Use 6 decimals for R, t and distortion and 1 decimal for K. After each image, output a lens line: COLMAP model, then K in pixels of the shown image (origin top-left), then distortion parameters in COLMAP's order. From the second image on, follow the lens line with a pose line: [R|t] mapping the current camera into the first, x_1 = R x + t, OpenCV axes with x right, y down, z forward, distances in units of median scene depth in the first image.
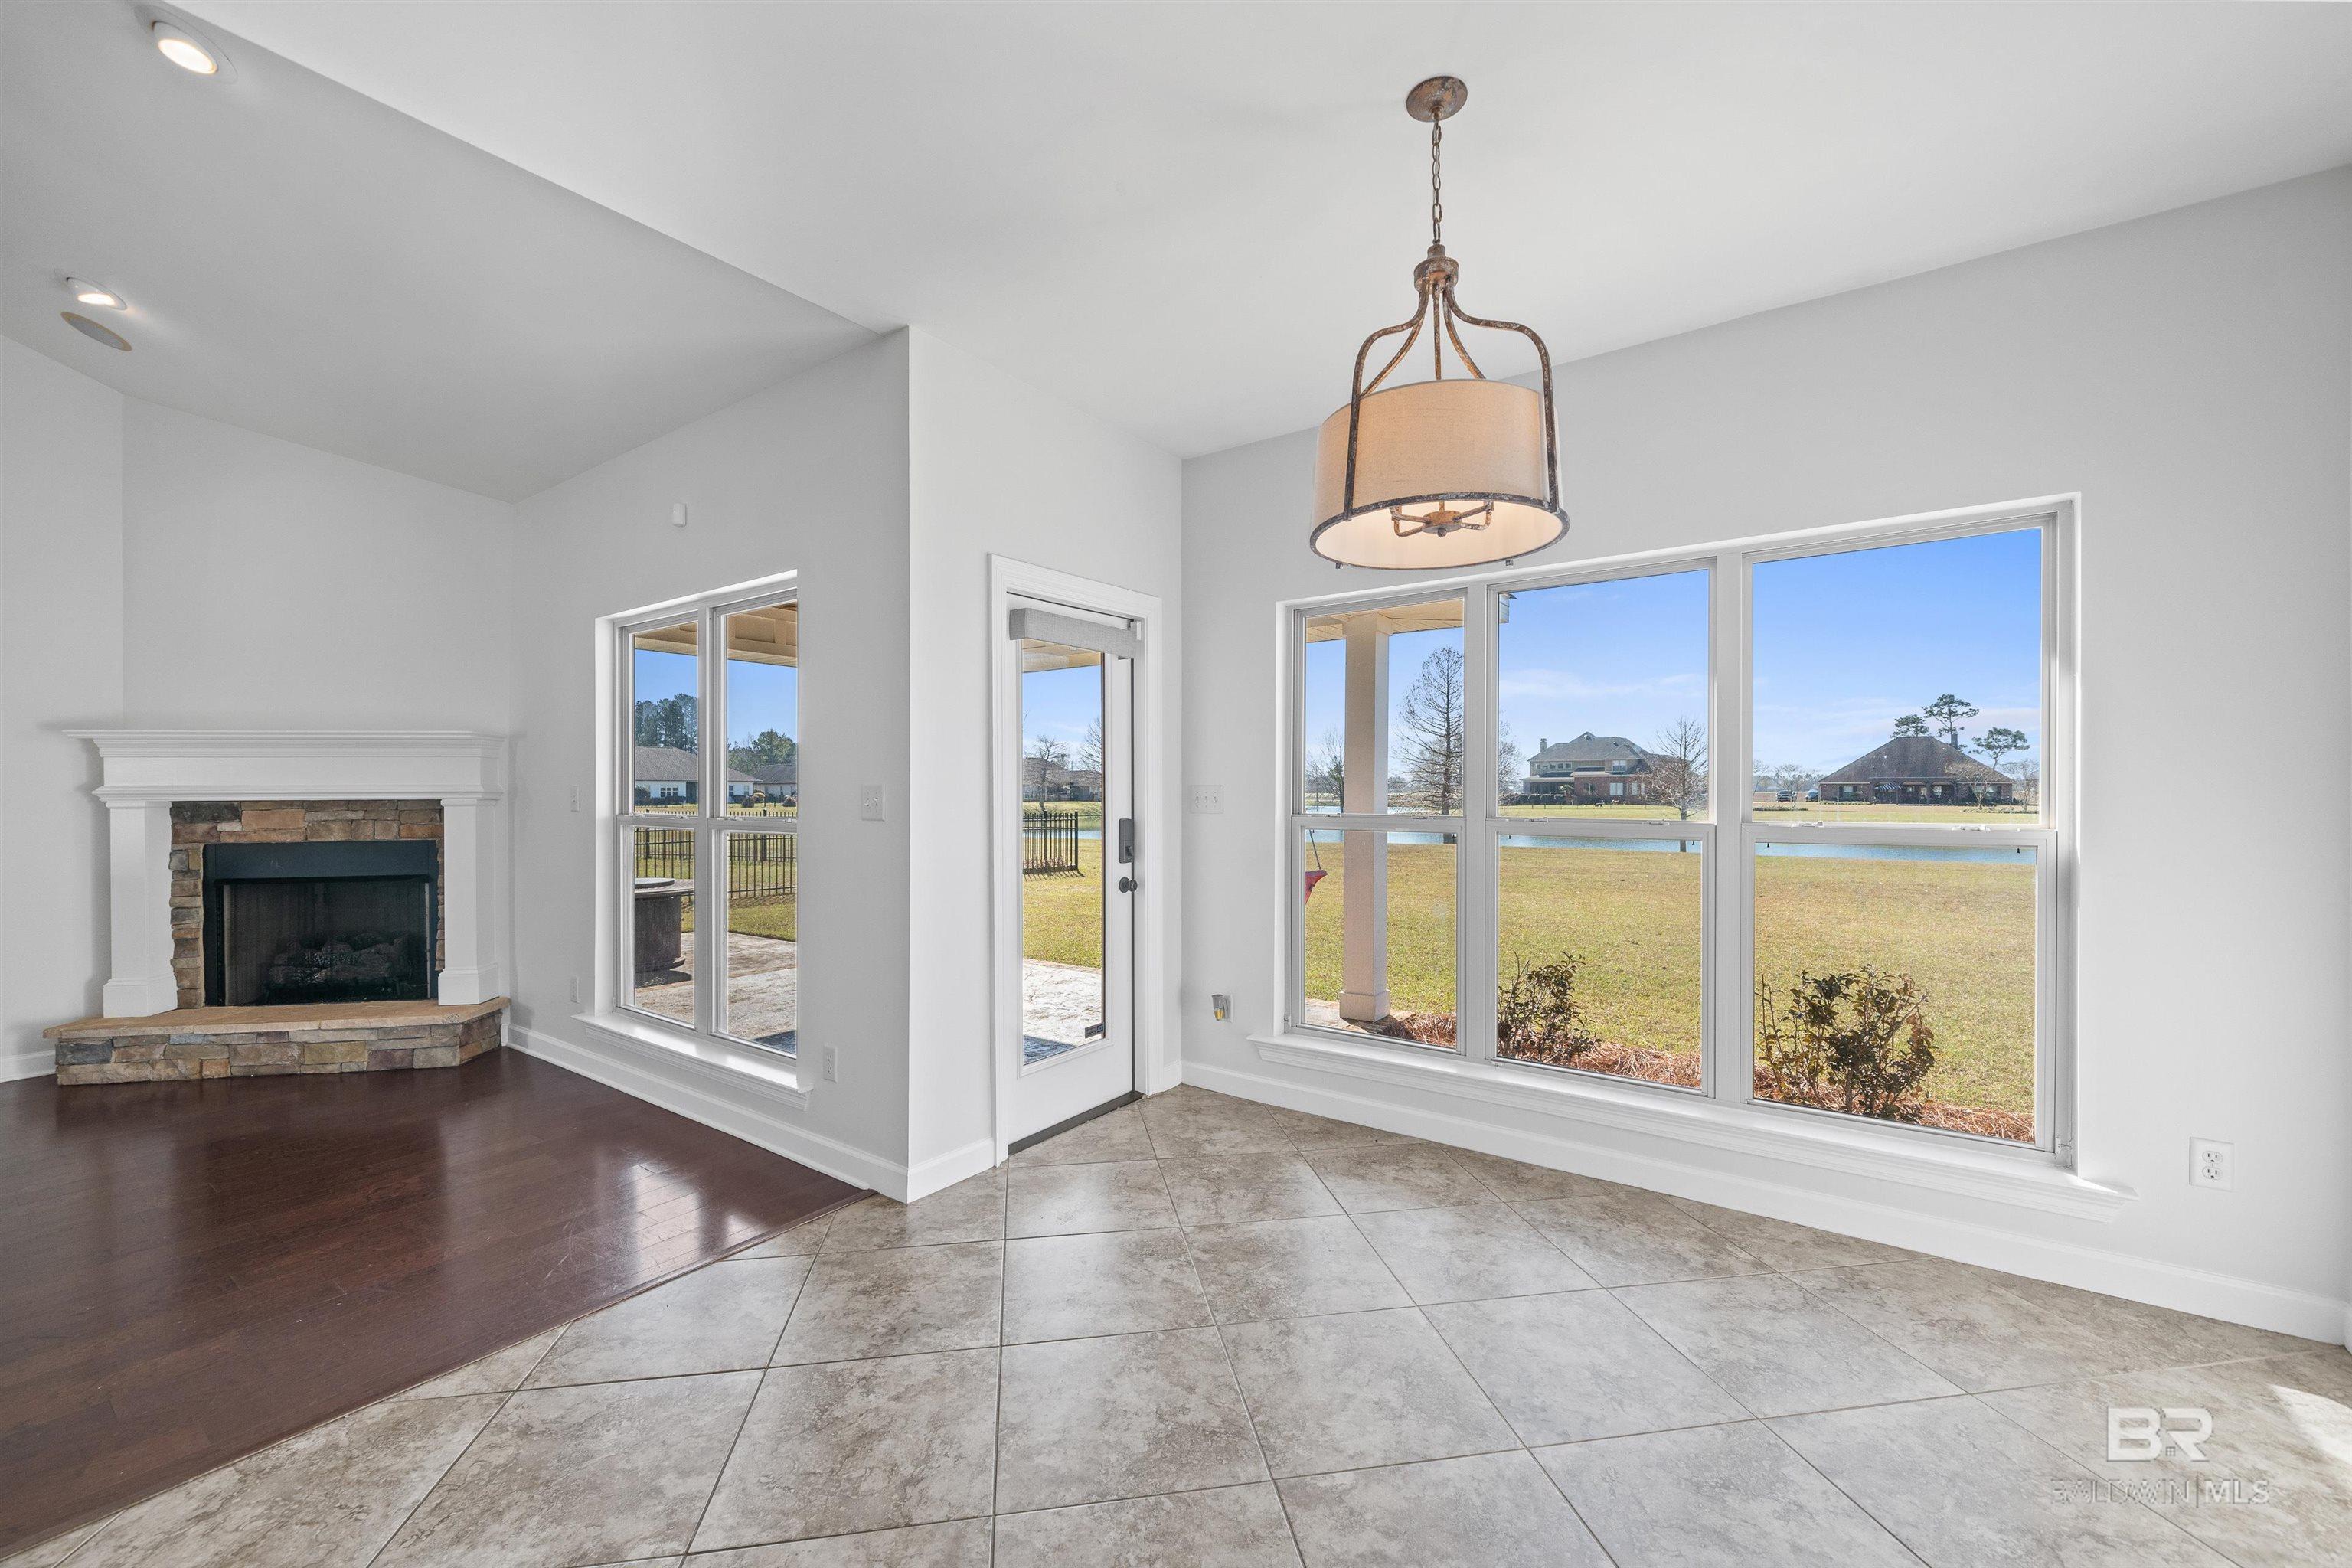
lens RADIAL K [[930.3, 0, 1174.9], [0, 930.3, 793.5], [0, 0, 1]] dist [-0.001905, 0.000277]
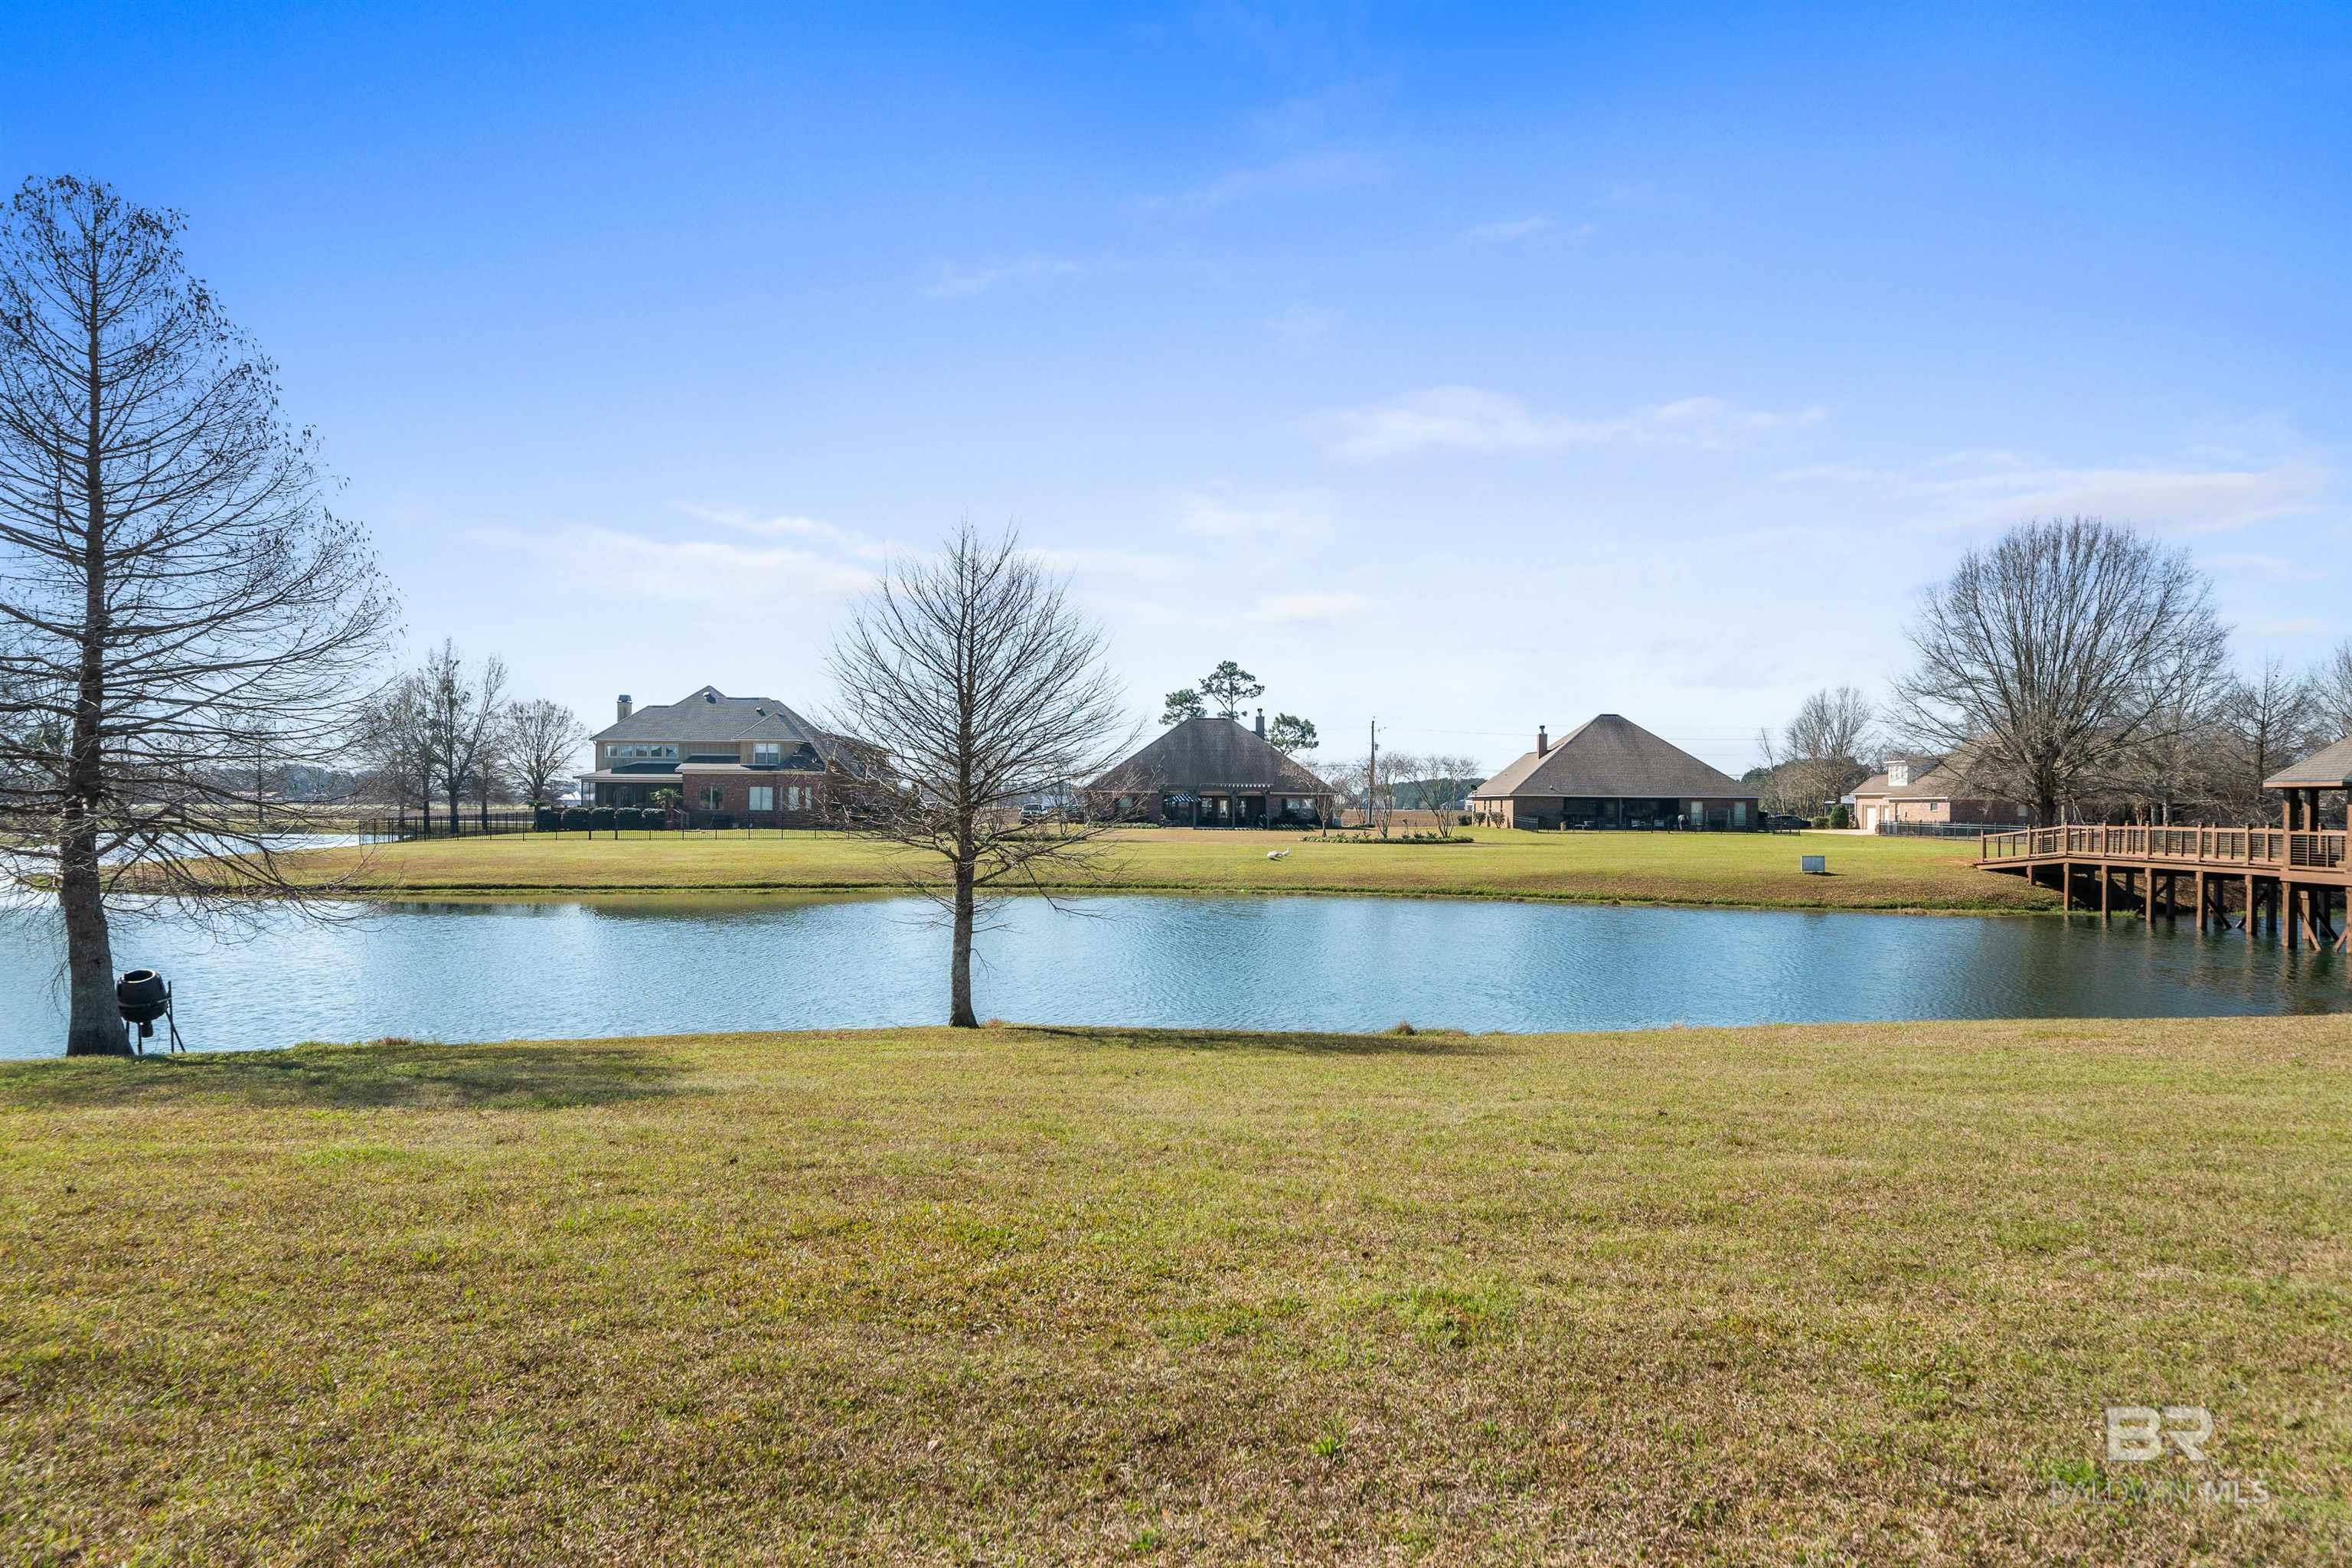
lens RADIAL K [[1626.3, 0, 1169.6], [0, 1626.3, 803.0], [0, 0, 1]] dist [0.006011, 0.000695]
pose [[0.772786, 0.008026, 0.634615, 2.544947], [-0.006366, 0.999968, -0.004894, 0.017309], [-0.634634, -0.000258, 0.772813, 5.261454]]
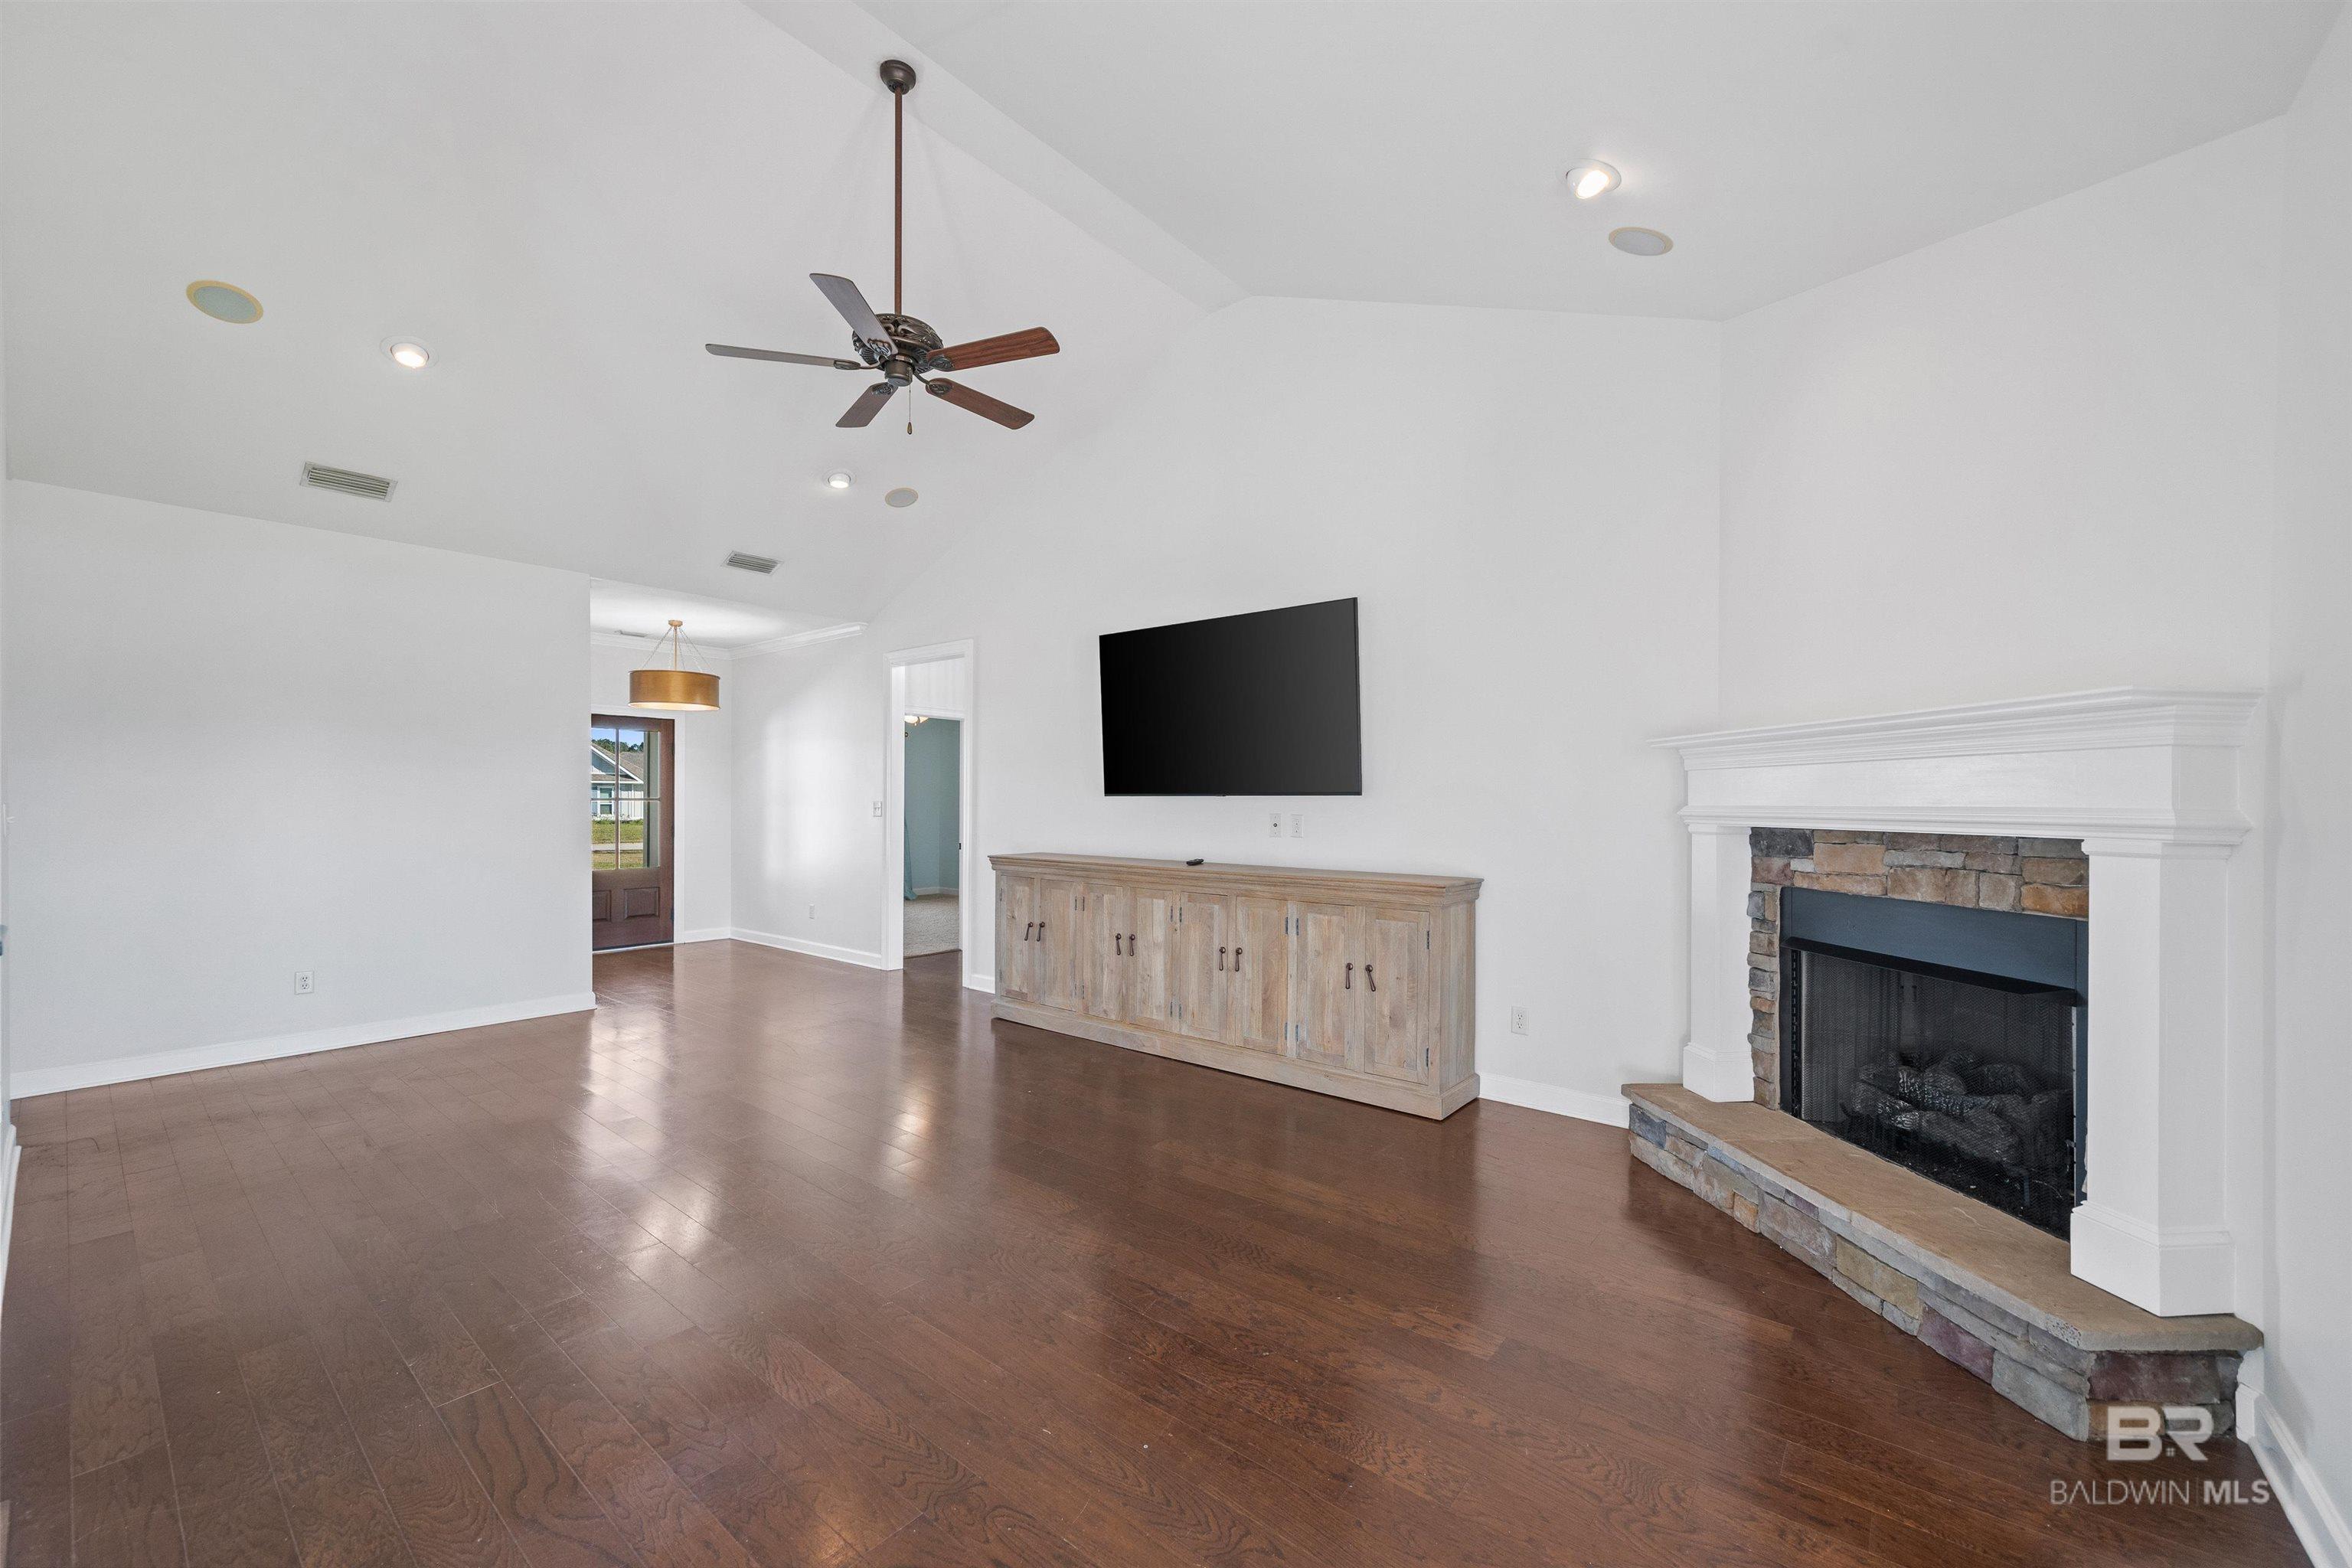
lens RADIAL K [[920.4, 0, 1179.3], [0, 920.4, 803.2], [0, 0, 1]] dist [-0.000207, -0.000042]
pose [[-0.063351, 0.004576, -0.997981, -0.294247], [-0.008403, 0.999952, 0.005118, -0.010380], [0.997956, 0.008710, -0.063309, 0.569717]]
